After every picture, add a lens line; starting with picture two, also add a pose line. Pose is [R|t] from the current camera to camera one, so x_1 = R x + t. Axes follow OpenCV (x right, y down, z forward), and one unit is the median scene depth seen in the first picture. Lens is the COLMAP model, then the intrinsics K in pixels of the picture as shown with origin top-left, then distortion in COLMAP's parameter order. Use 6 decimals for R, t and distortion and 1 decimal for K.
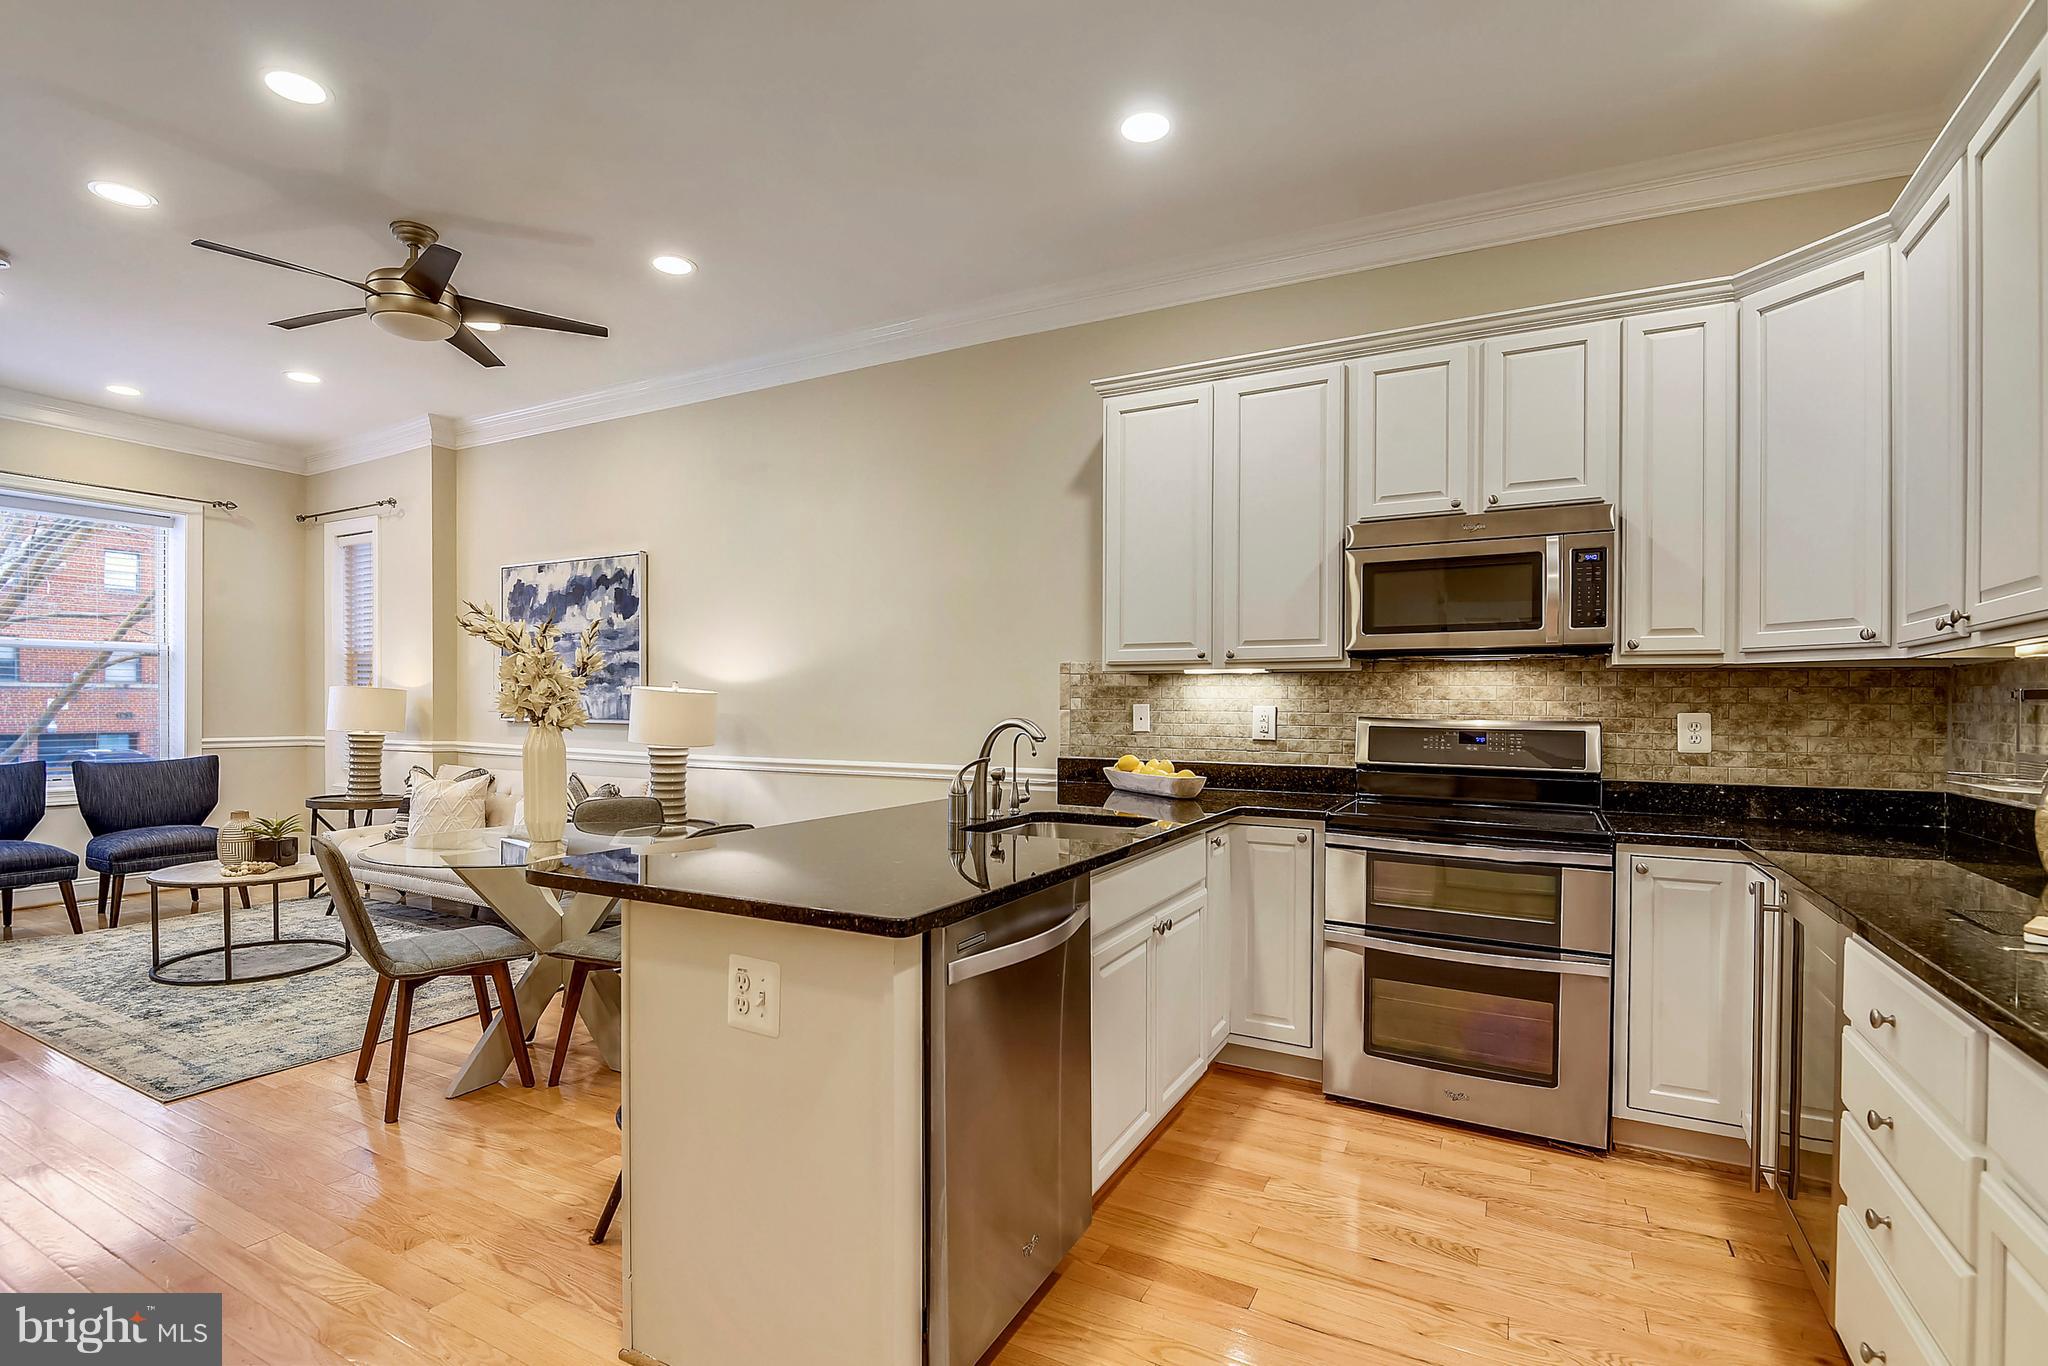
lens RADIAL K [[950.0, 0, 1040.5], [0, 950.0, 722.4], [0, 0, 1]] dist [-0.005191, -0.015744]
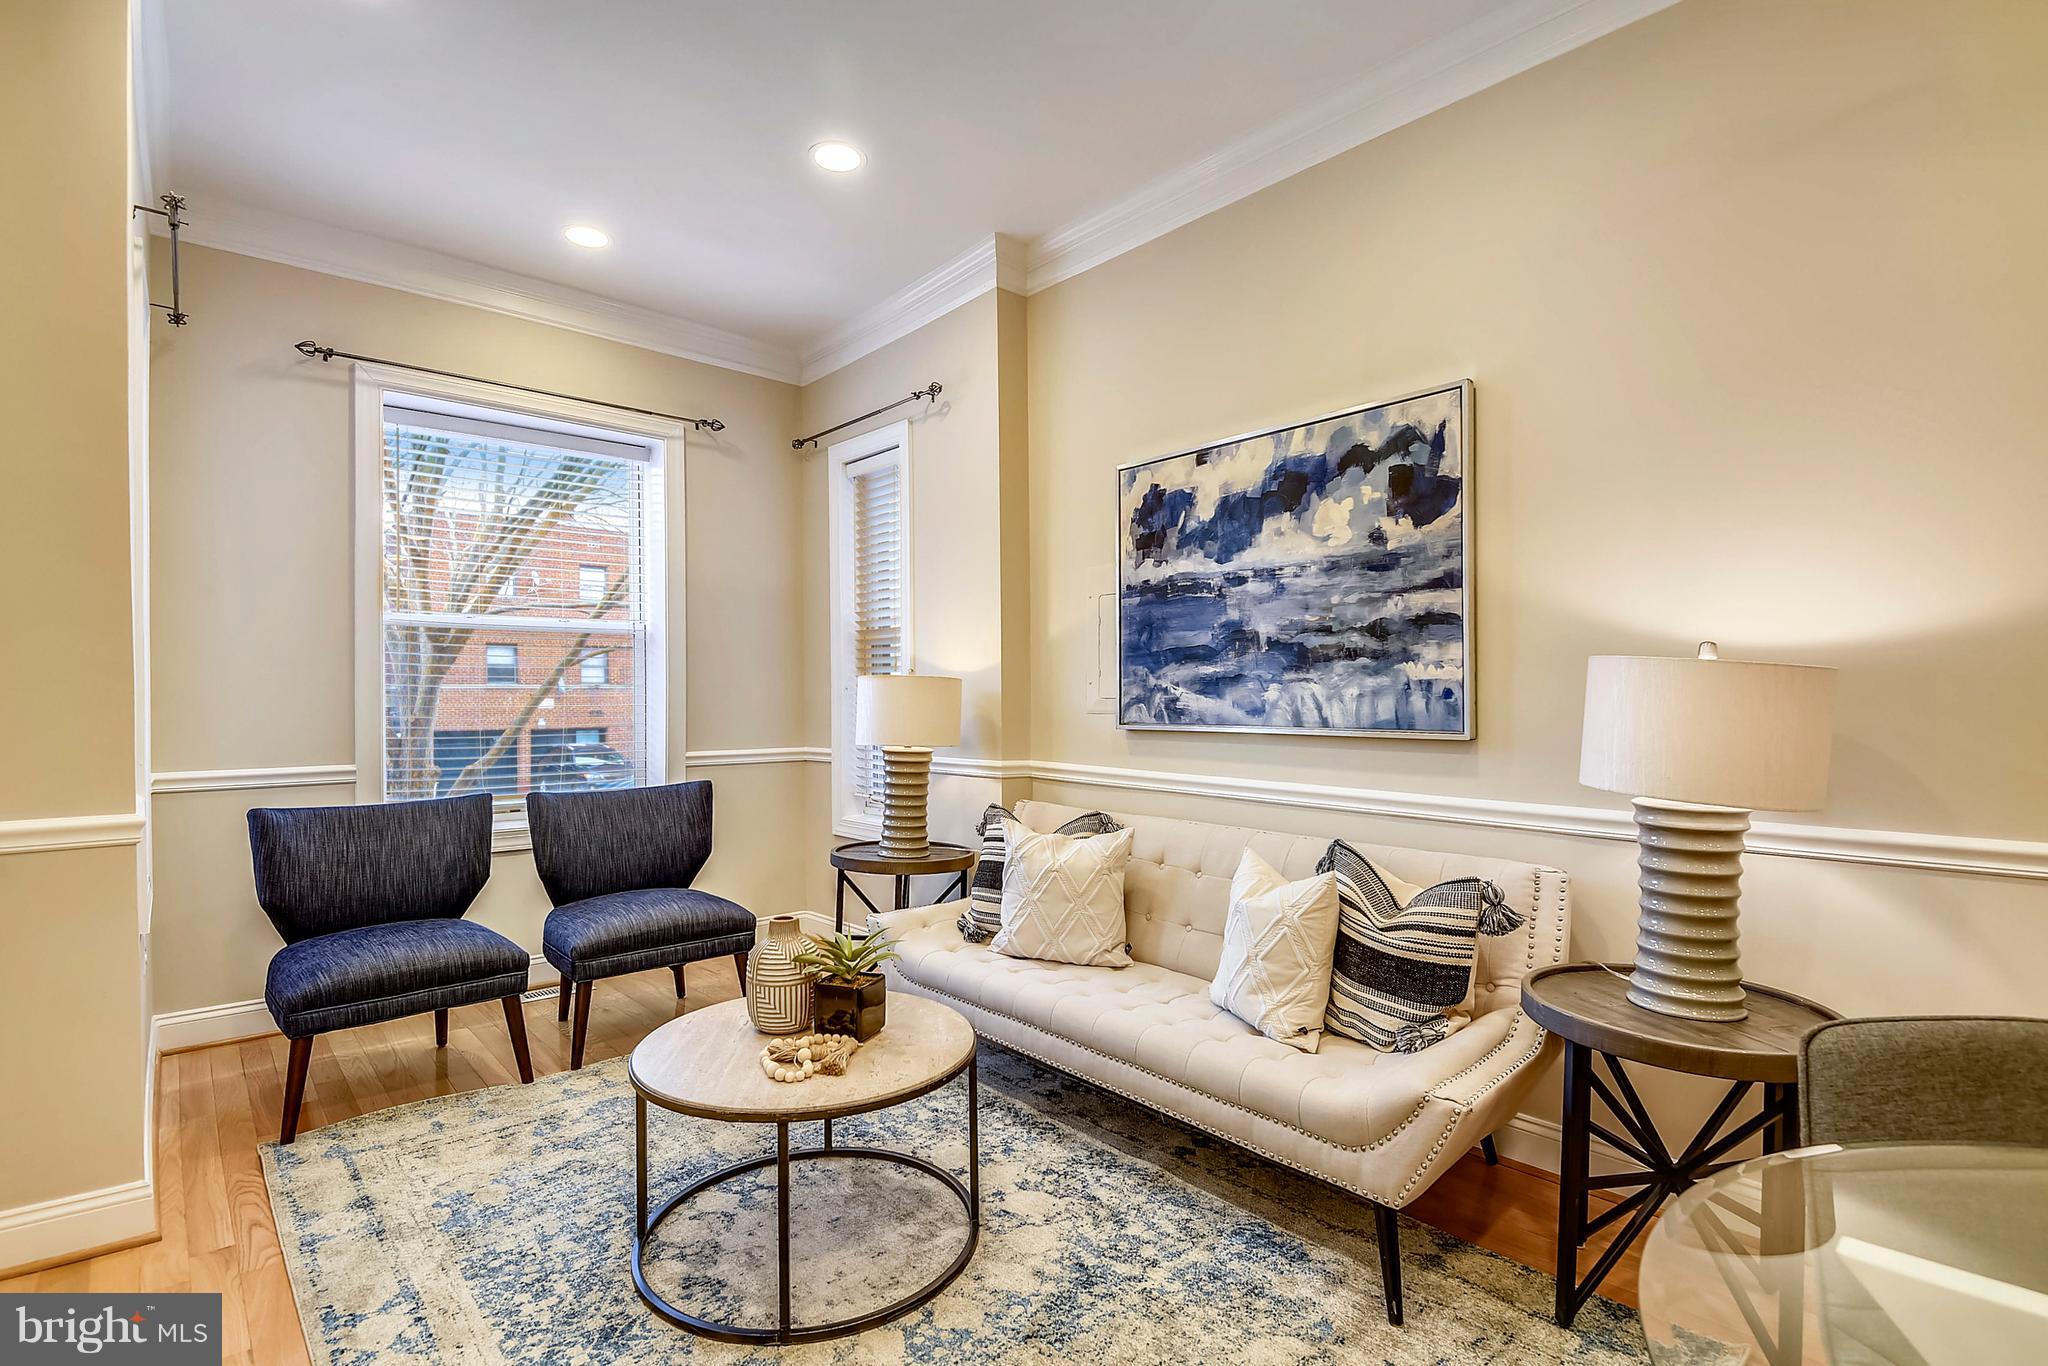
lens RADIAL K [[950.0, 0, 1045.2], [0, 950.0, 702.1], [0, 0, 1]] dist [-0.005191, -0.015744]
pose [[0.944086, -0.010396, -0.329534, -0.461996], [0.006967, 0.999909, -0.011587, -0.013146], [0.329624, 0.008643, 0.944073, 0.472949]]
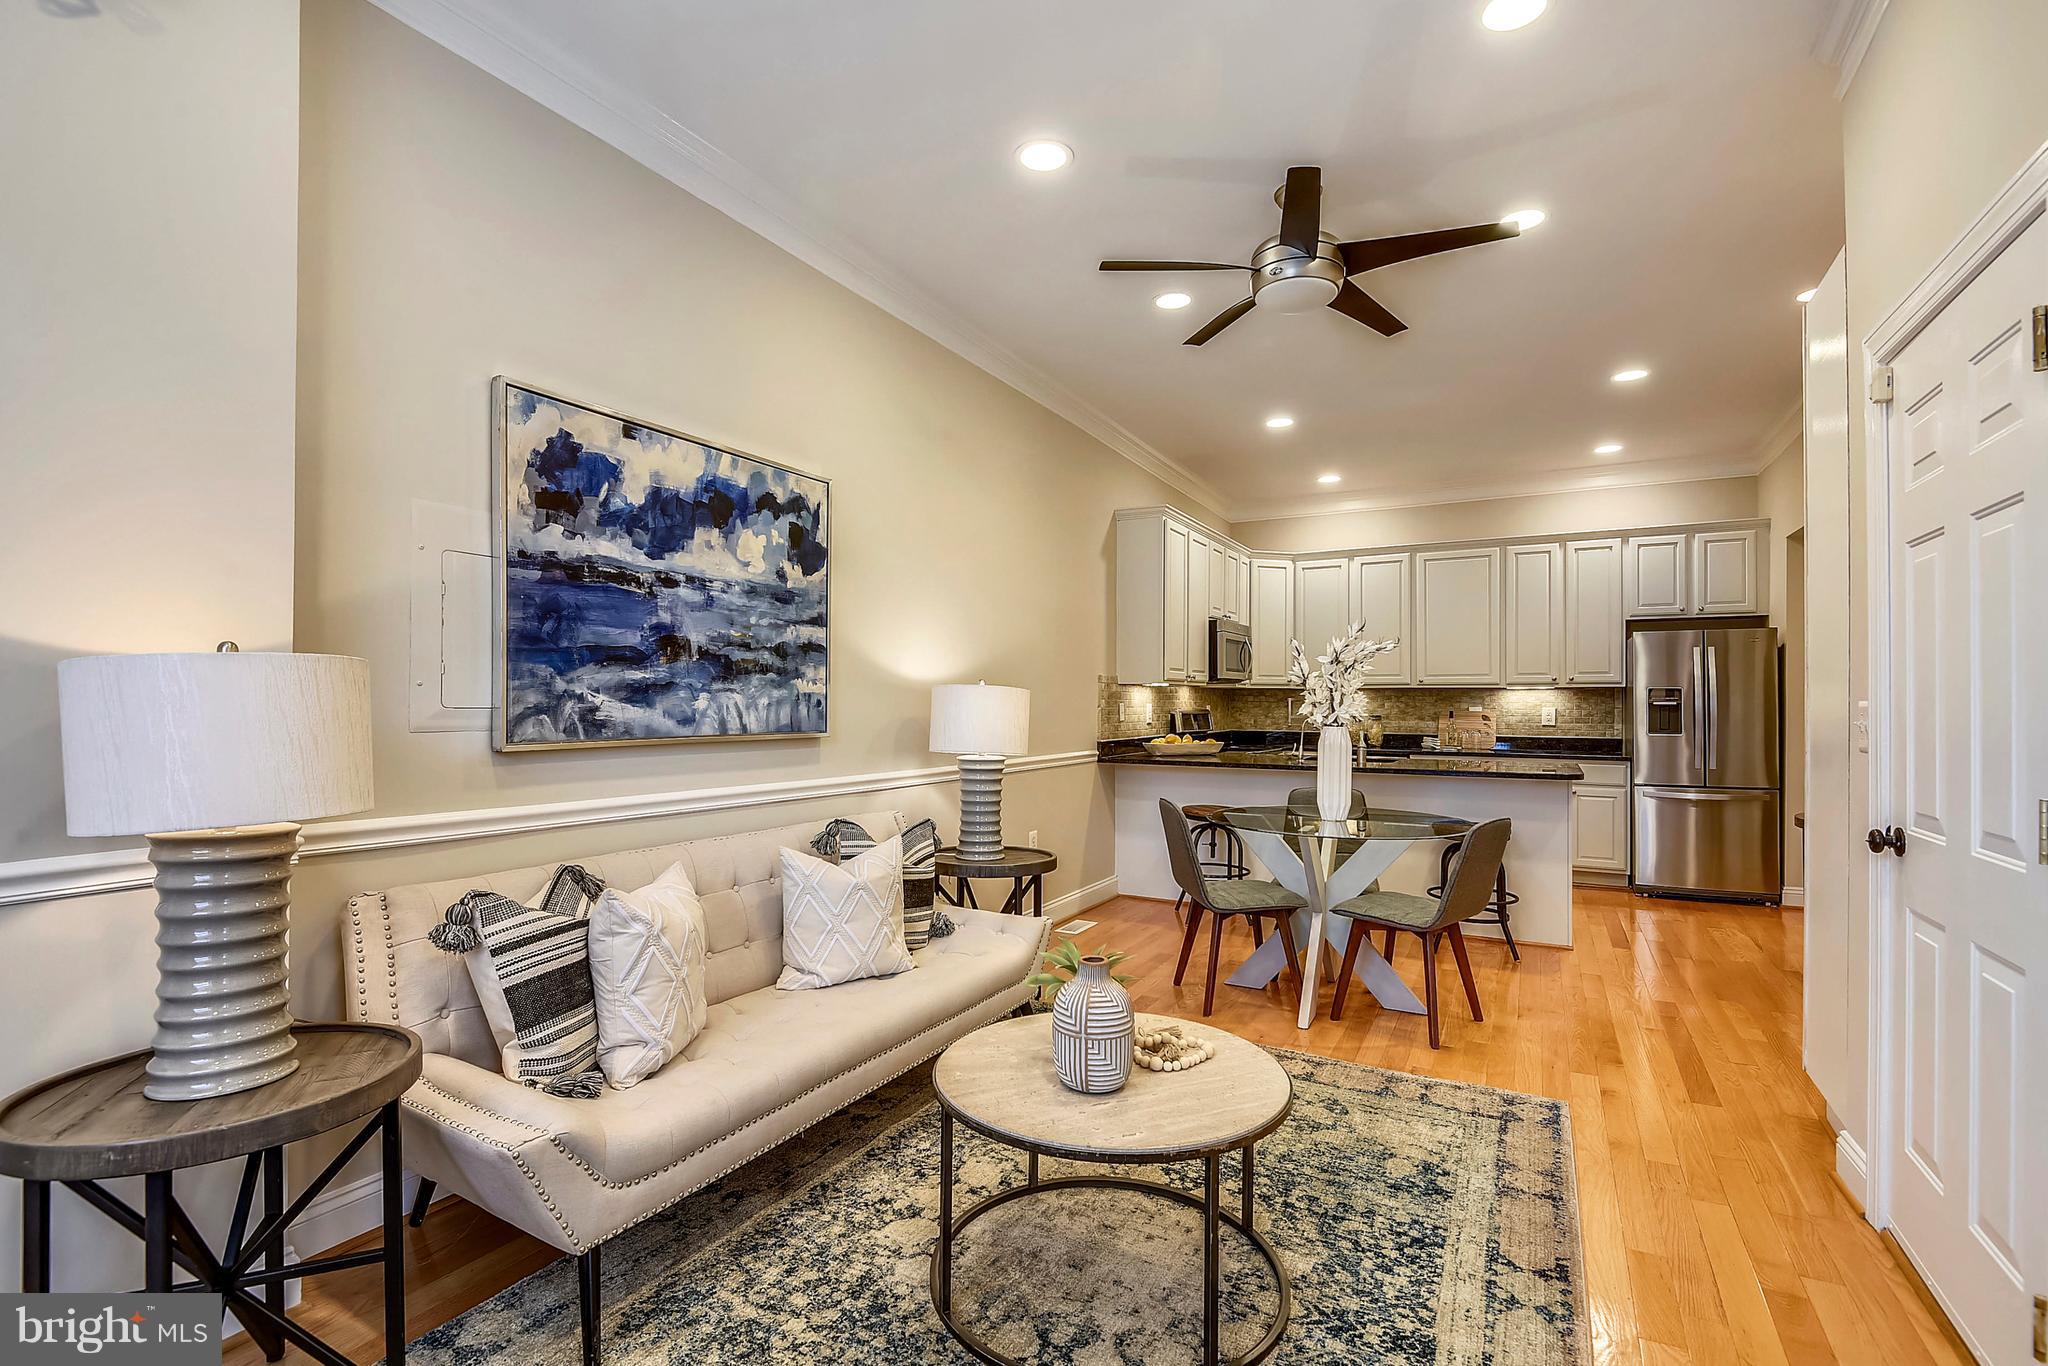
lens RADIAL K [[950.0, 0, 1006.0], [0, 950.0, 692.2], [0, 0, 1]] dist [-0.005191, -0.015744]
pose [[0.022957, 0.008881, 0.999697, -1.079768], [0.023879, 0.999670, -0.009430, -0.020419], [-0.999451, 0.024089, 0.022737, 0.855115]]
